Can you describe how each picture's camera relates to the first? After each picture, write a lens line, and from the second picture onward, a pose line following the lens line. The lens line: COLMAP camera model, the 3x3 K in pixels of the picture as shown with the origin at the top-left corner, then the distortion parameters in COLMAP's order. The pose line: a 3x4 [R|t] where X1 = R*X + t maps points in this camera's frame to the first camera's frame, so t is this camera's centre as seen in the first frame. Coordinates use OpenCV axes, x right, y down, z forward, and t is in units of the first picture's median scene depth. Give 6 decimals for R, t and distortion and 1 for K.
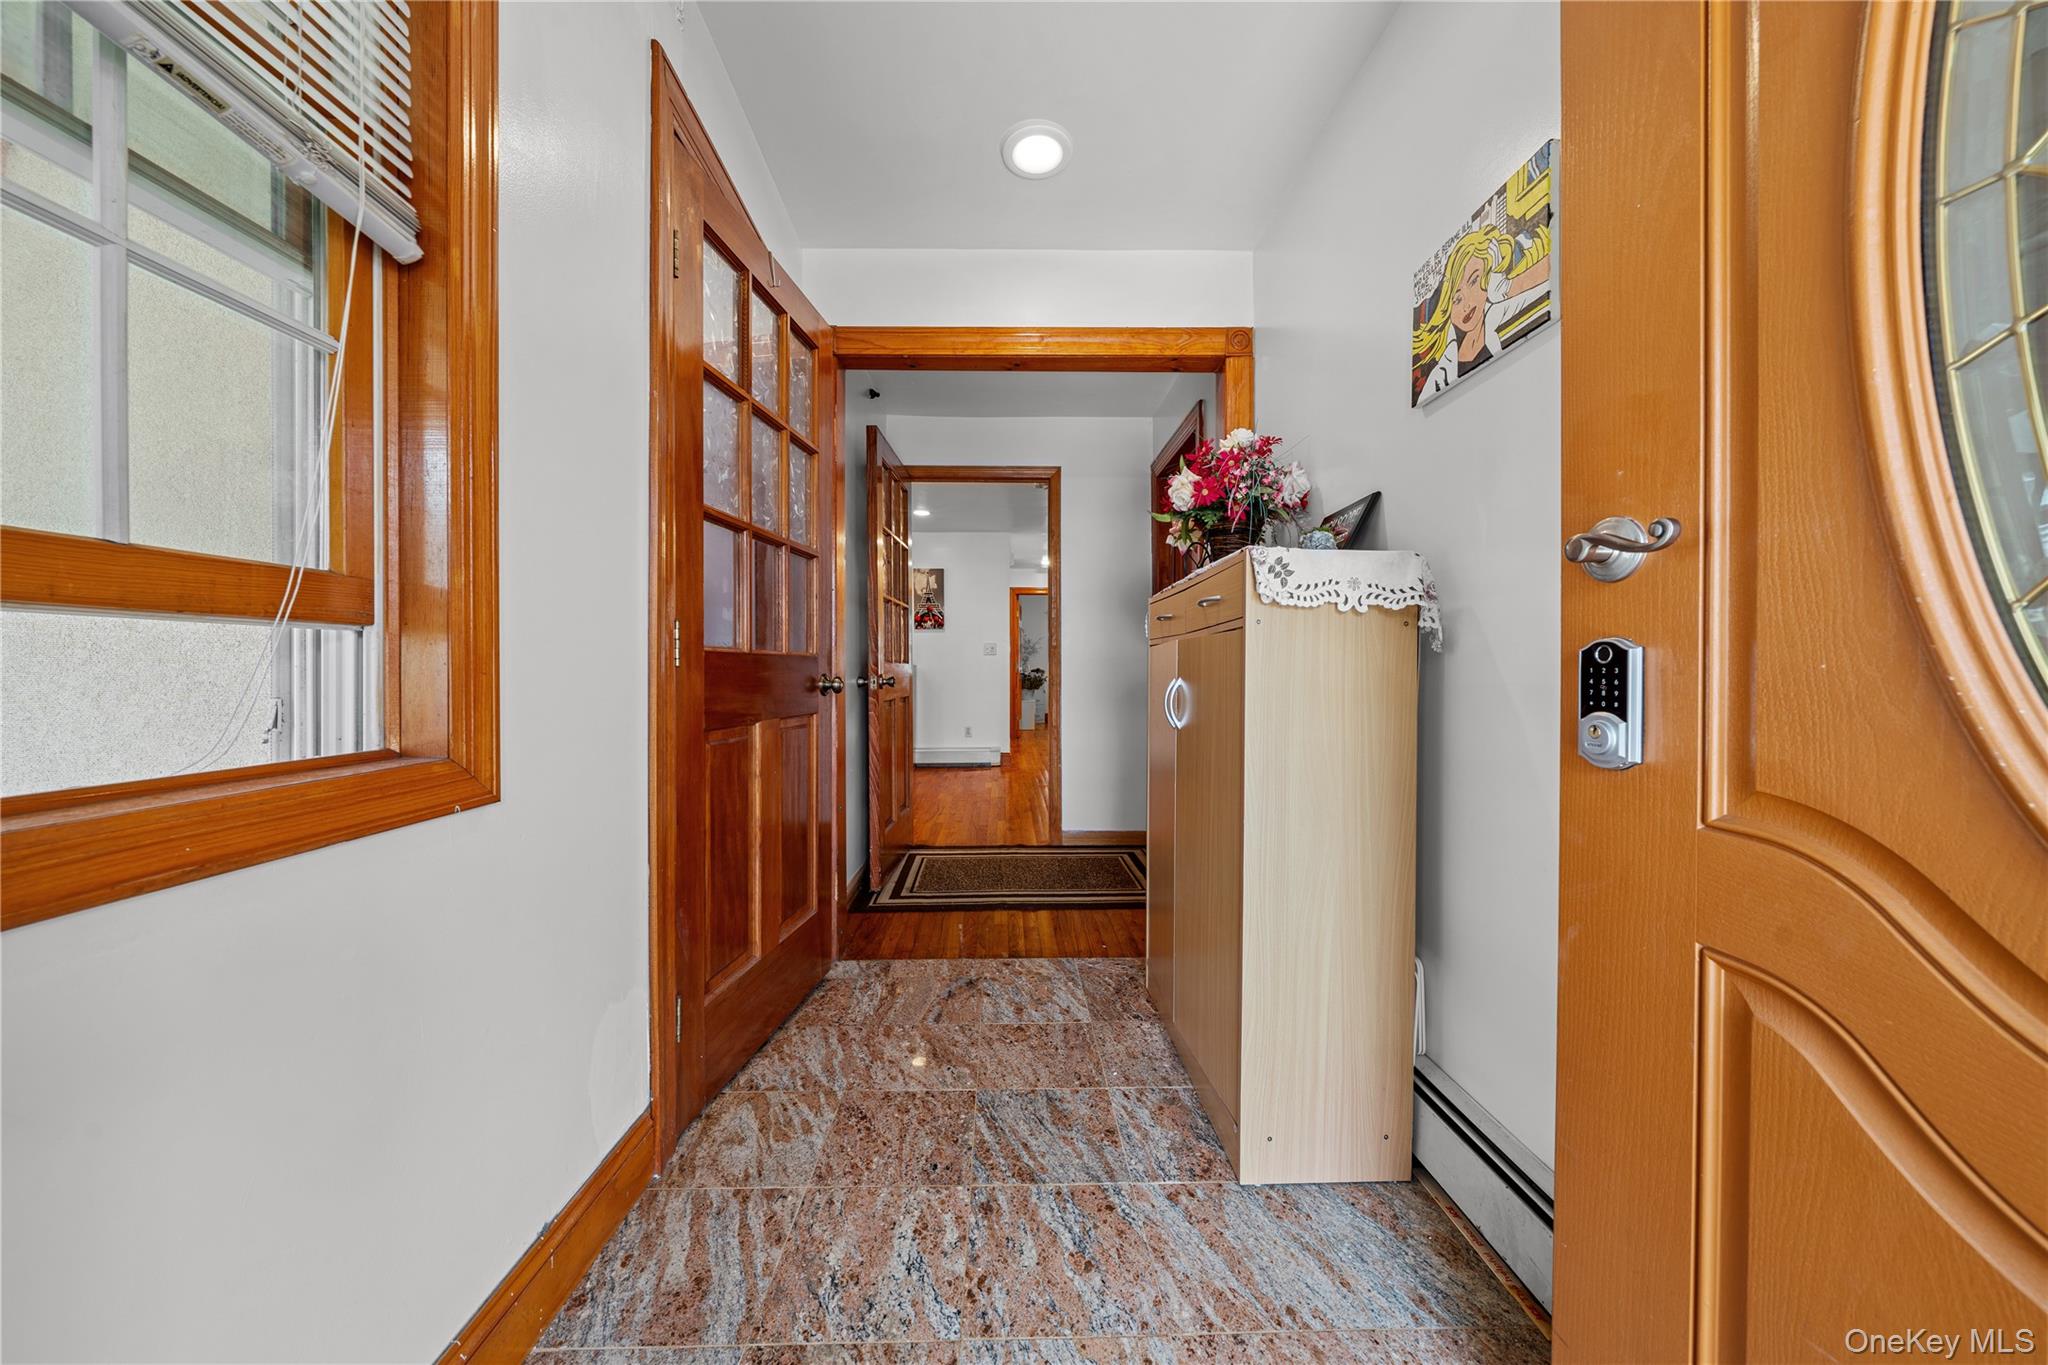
lens RADIAL K [[703.0, 0, 1024.0], [0, 703.0, 676.6], [0, 0, 1]] dist [0.010668, -0.003300]
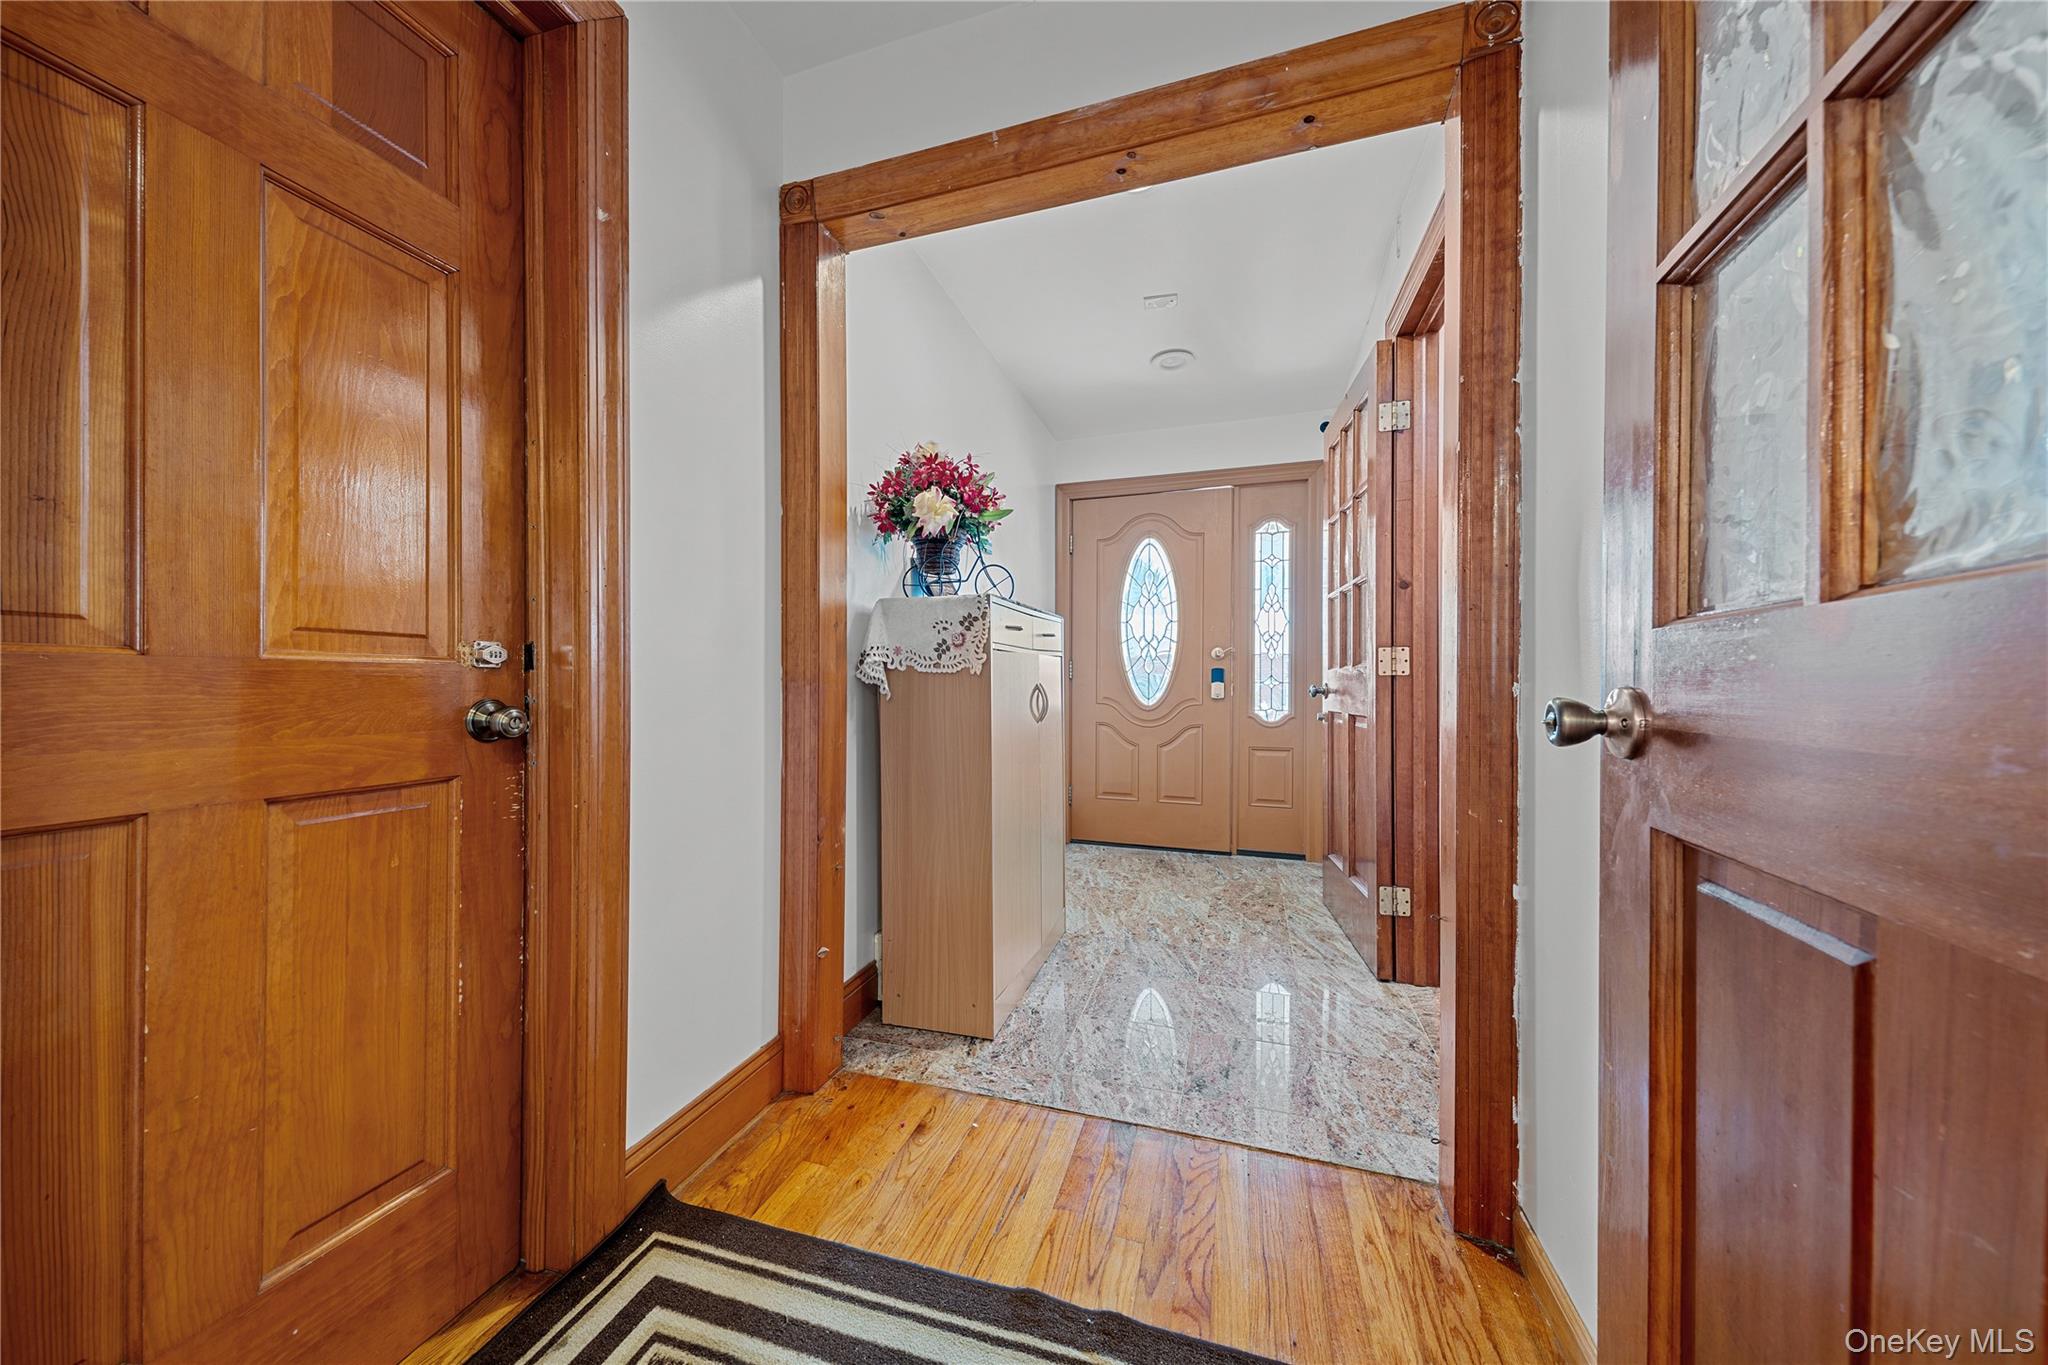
lens RADIAL K [[703.0, 0, 1025.1], [0, 703.0, 681.4], [0, 0, 1]] dist [0.010668, -0.003300]
pose [[-0.946293, 0.002722, 0.323300, -0.210873], [0.005546, 0.999954, 0.007813, -0.013933], [-0.323263, 0.009186, -0.946264, 2.591308]]
